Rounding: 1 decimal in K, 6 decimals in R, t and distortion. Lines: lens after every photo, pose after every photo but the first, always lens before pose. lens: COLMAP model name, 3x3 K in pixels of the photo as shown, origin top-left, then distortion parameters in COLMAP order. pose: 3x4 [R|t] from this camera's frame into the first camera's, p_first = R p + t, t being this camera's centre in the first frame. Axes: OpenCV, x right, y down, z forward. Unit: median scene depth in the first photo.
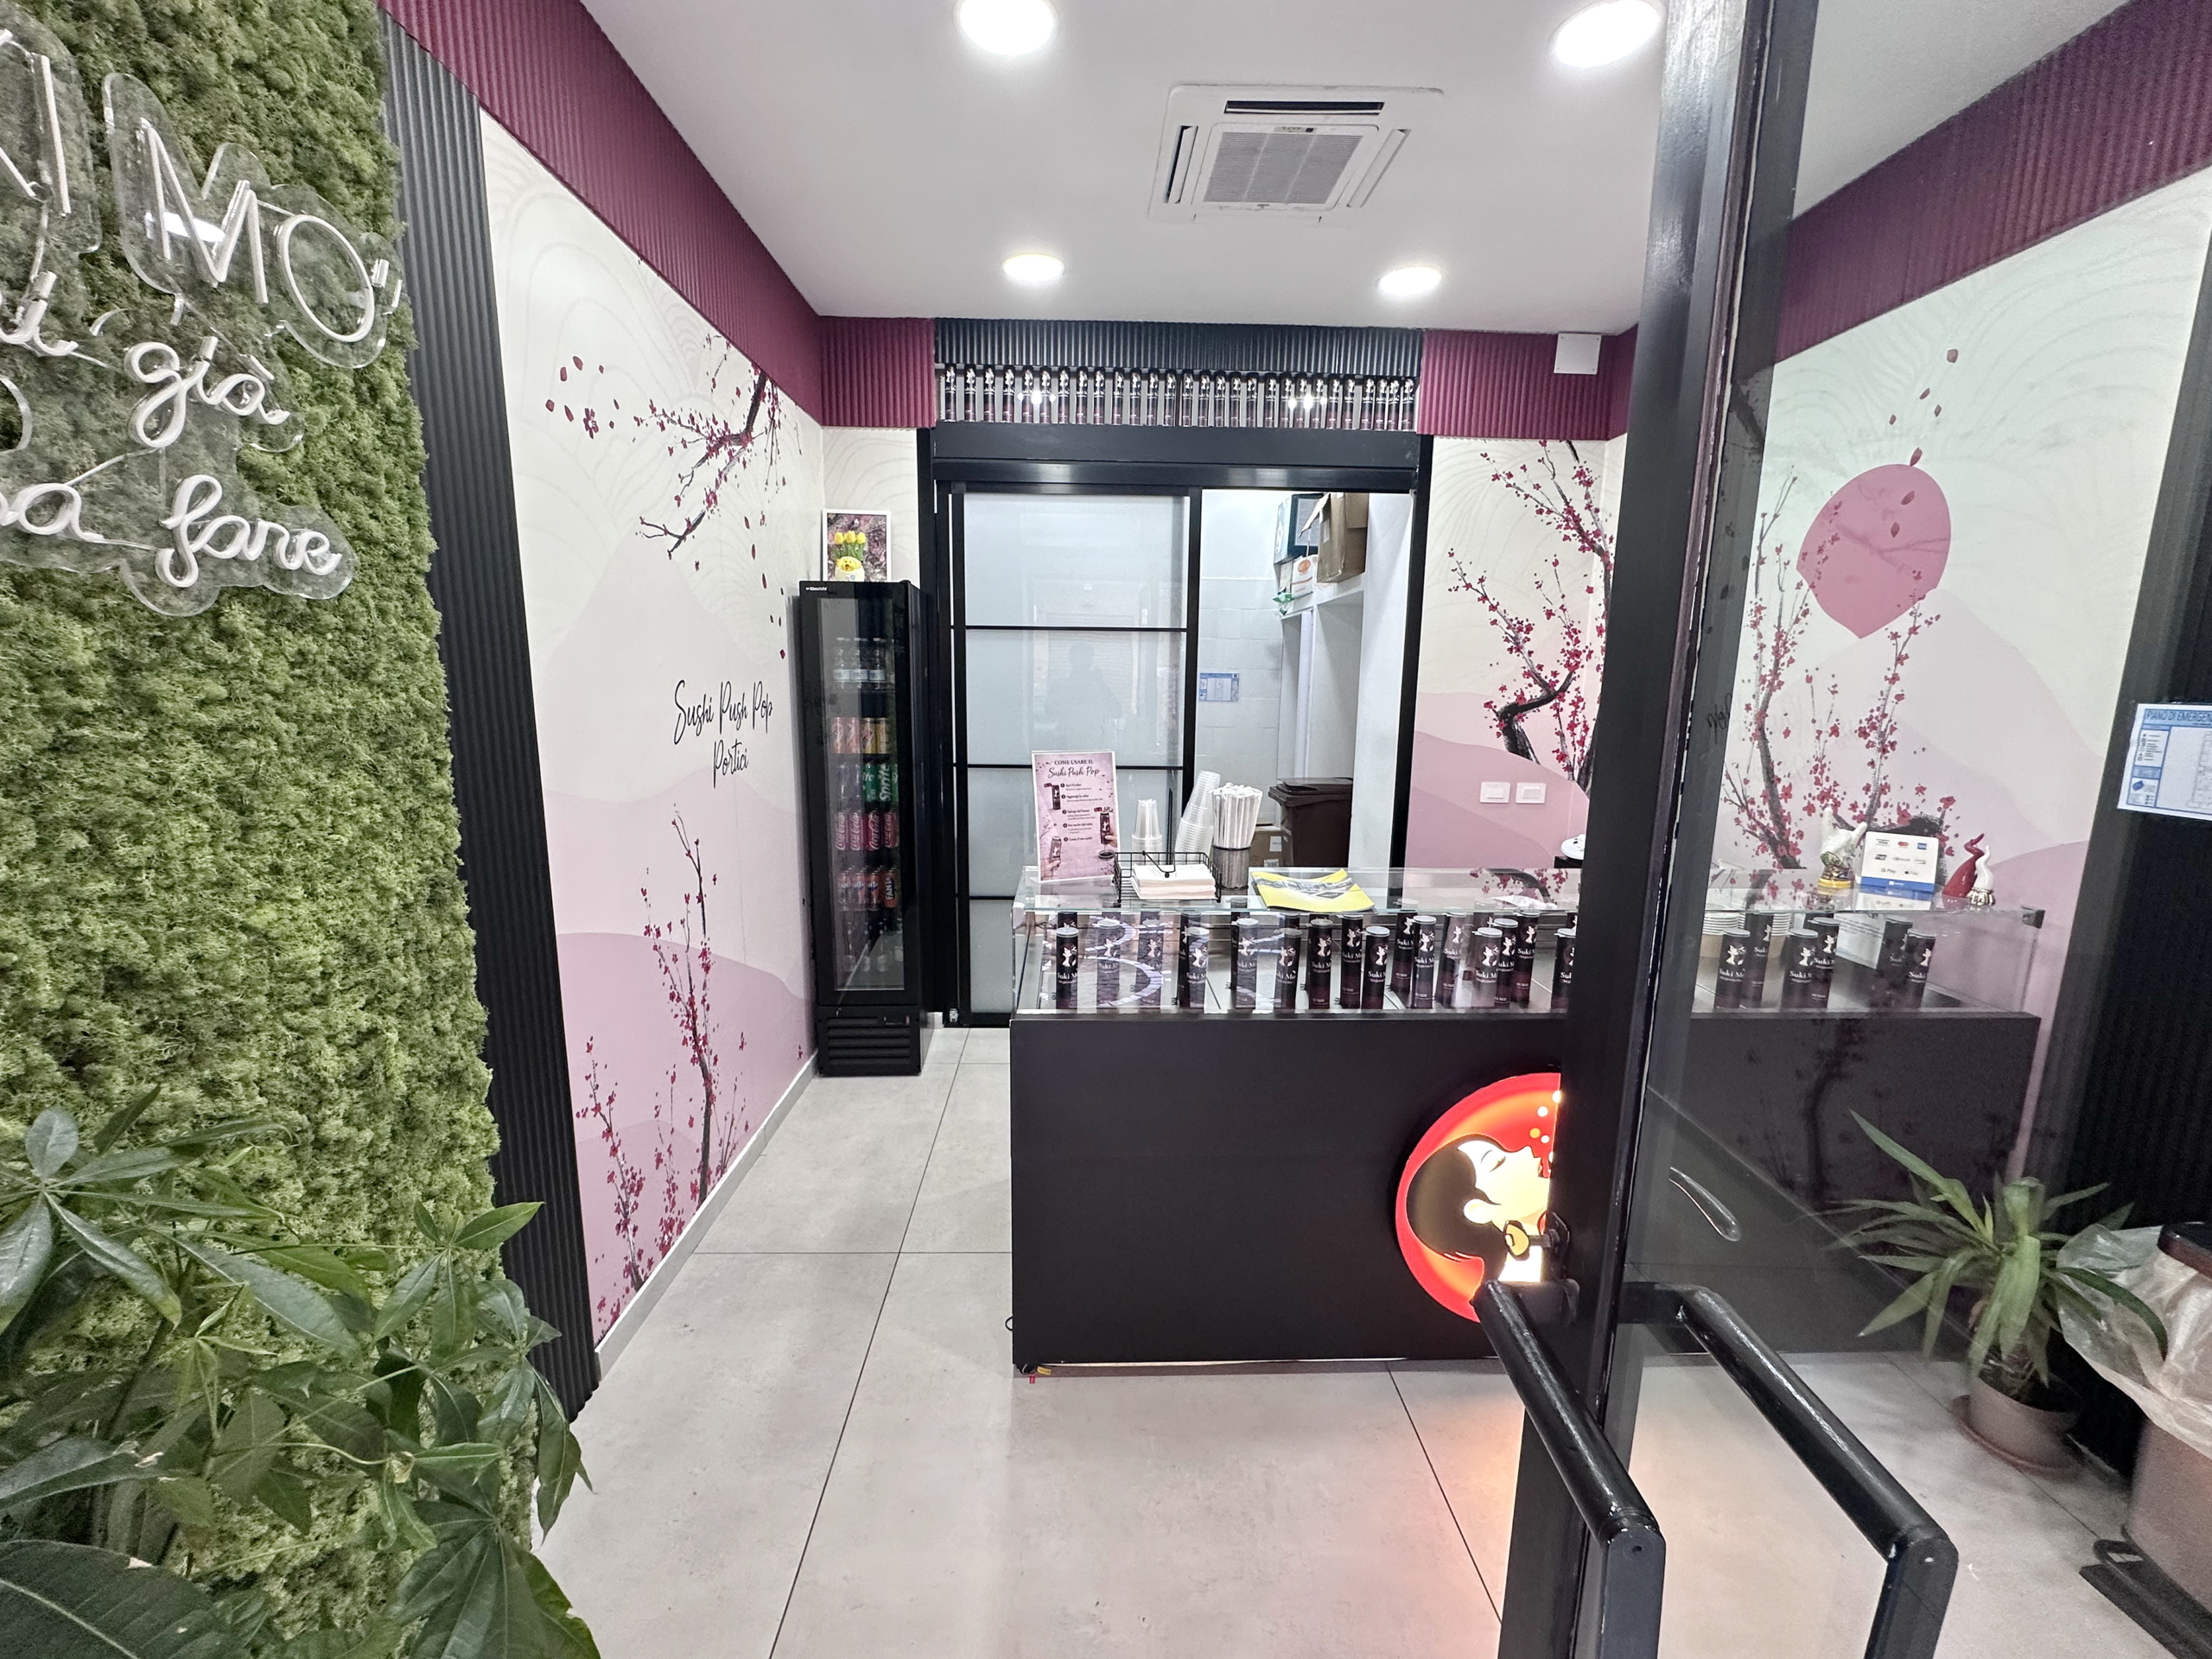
lens RADIAL K [[892.8, 0, 1112.3], [0, 892.8, 825.1], [0, 0, 1]] dist [-0.002189, 0.000937]
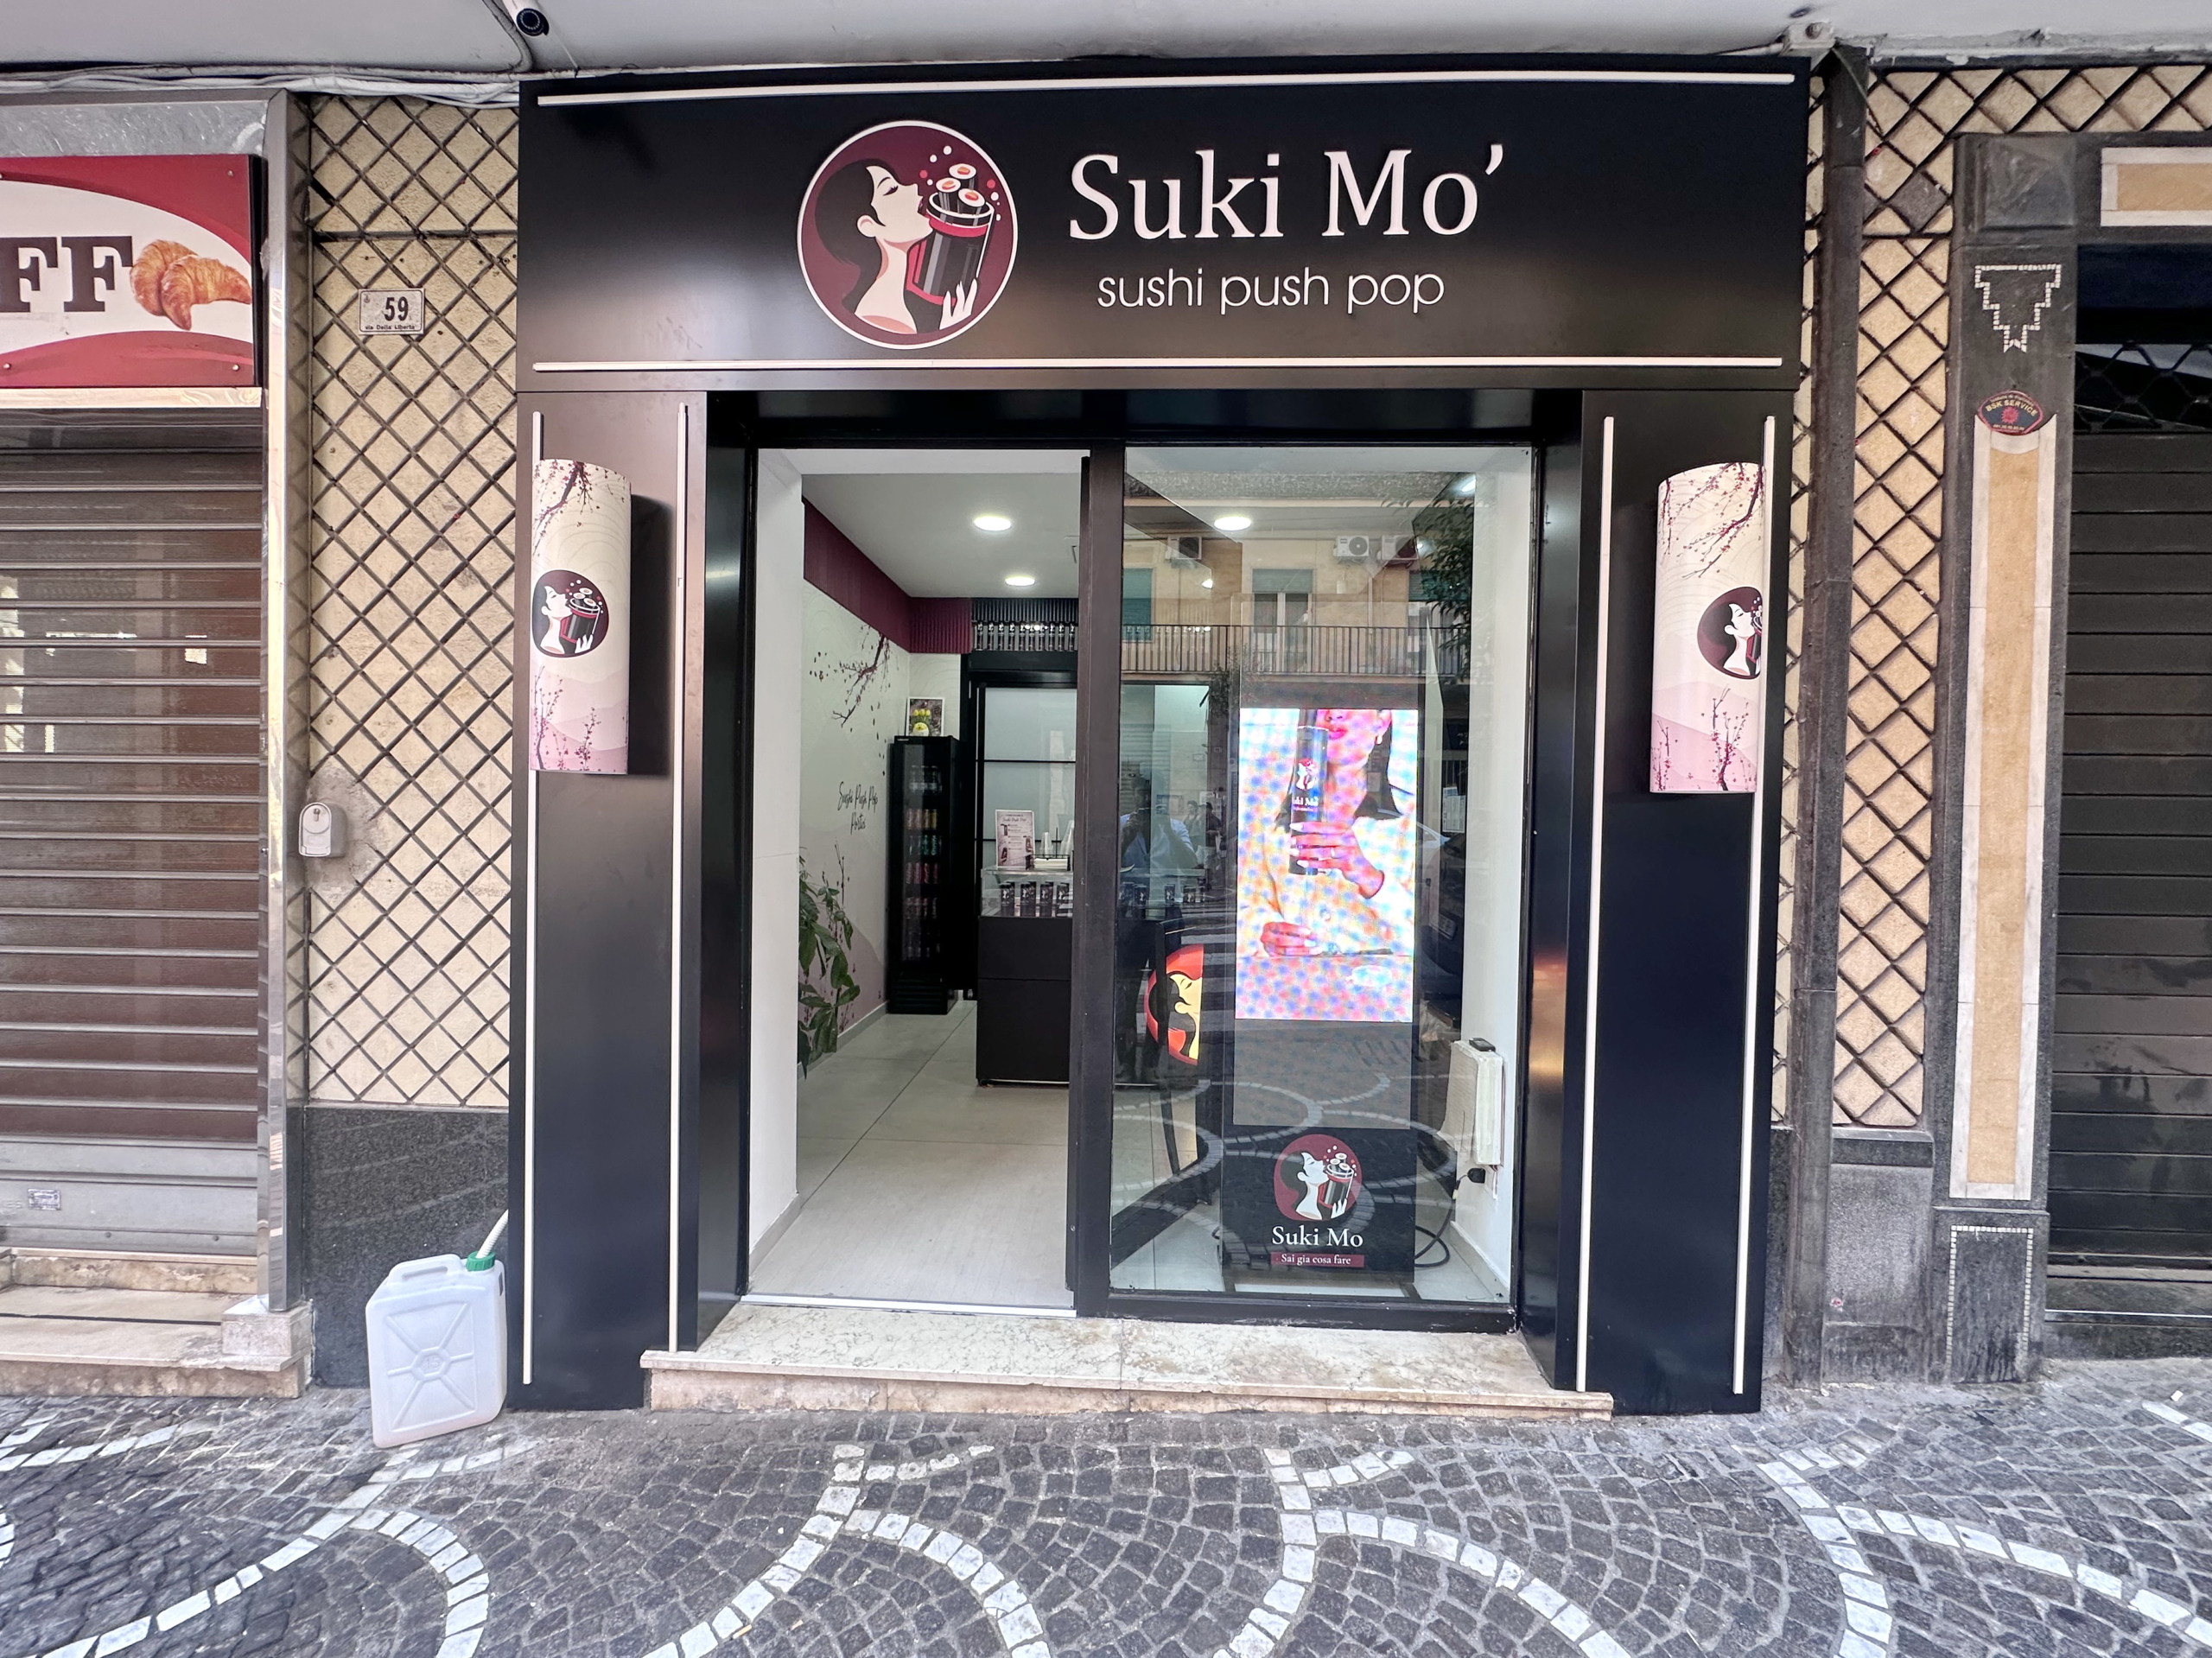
lens RADIAL K [[901.1, 0, 1098.1], [0, 901.1, 826.4], [0, 0, 1]] dist [-0.000684, 0.000451]
pose [[0.996654, 0.003857, -0.081643, 0.282905], [-0.016913, 0.986997, -0.159845, 0.255933], [0.079965, 0.160691, 0.983760, -0.974848]]
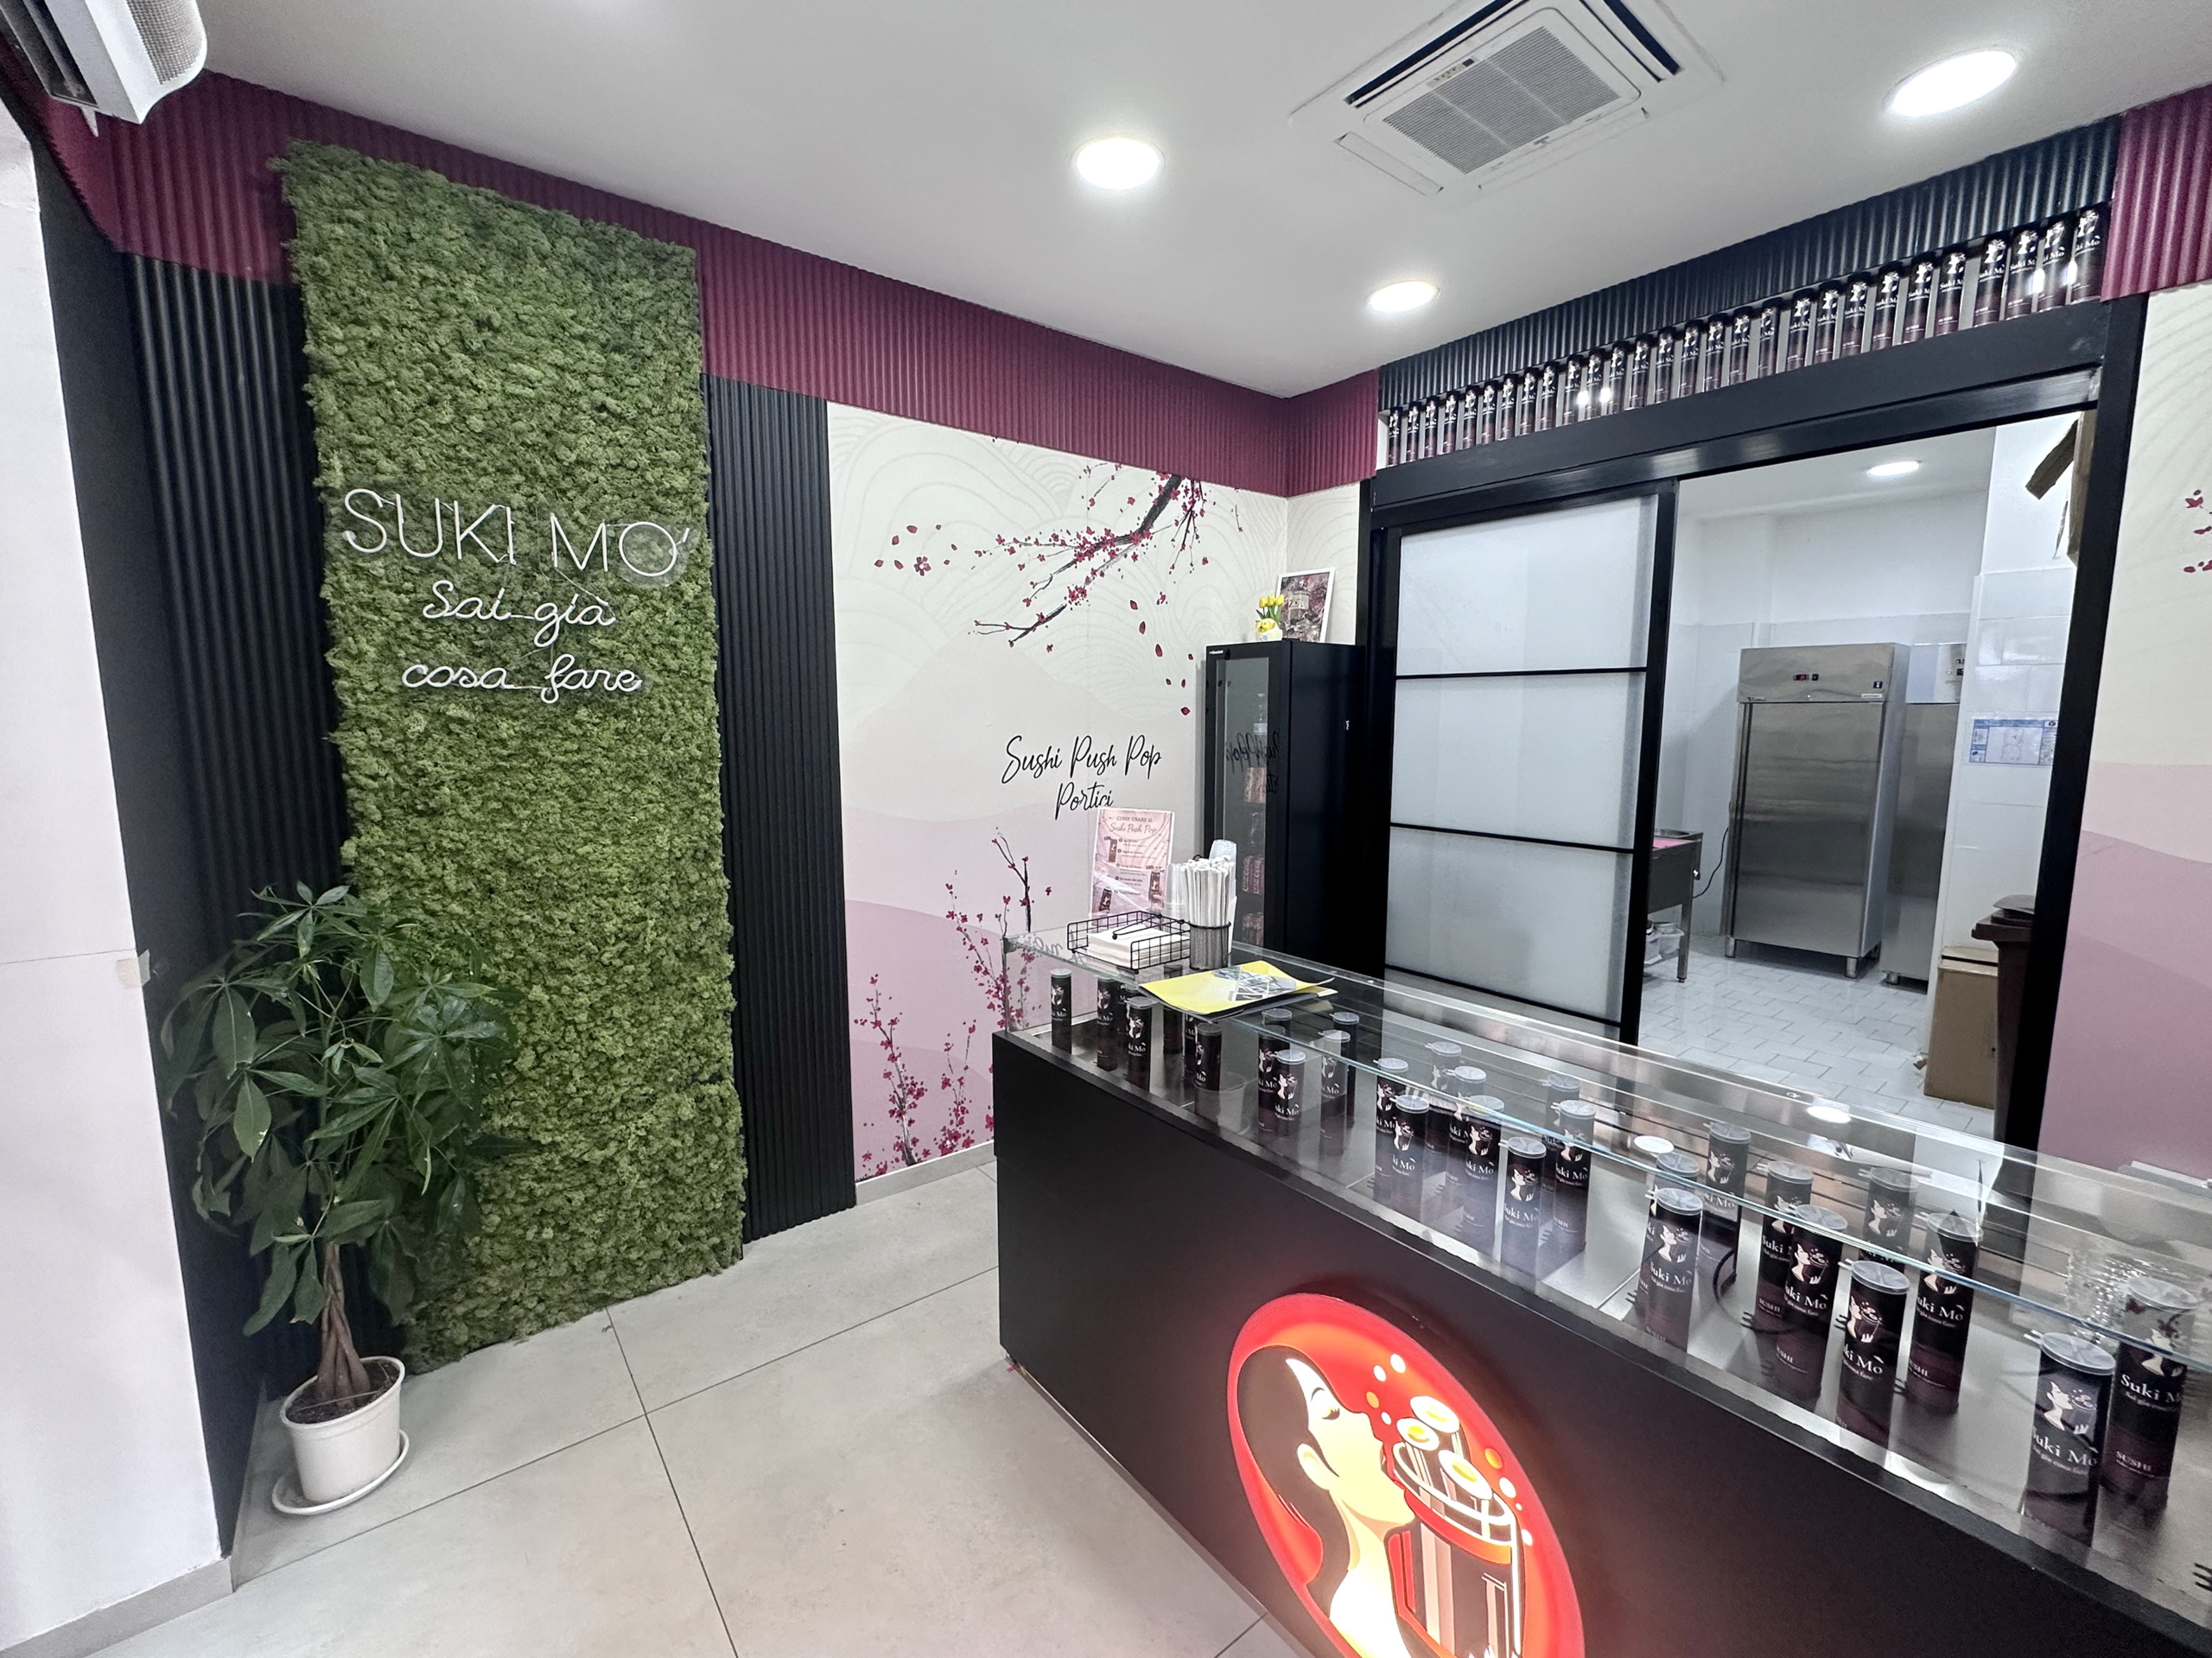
lens RADIAL K [[933.8, 0, 1105.2], [0, 933.8, 824.7], [0, 0, 1]] dist [-0.000217, 0.000142]
pose [[0.589483, 0.087661, -0.803011, 0.650097], [-0.127792, 0.991696, 0.014449, -0.061172], [0.797609, 0.094101, 0.595790, 0.260035]]
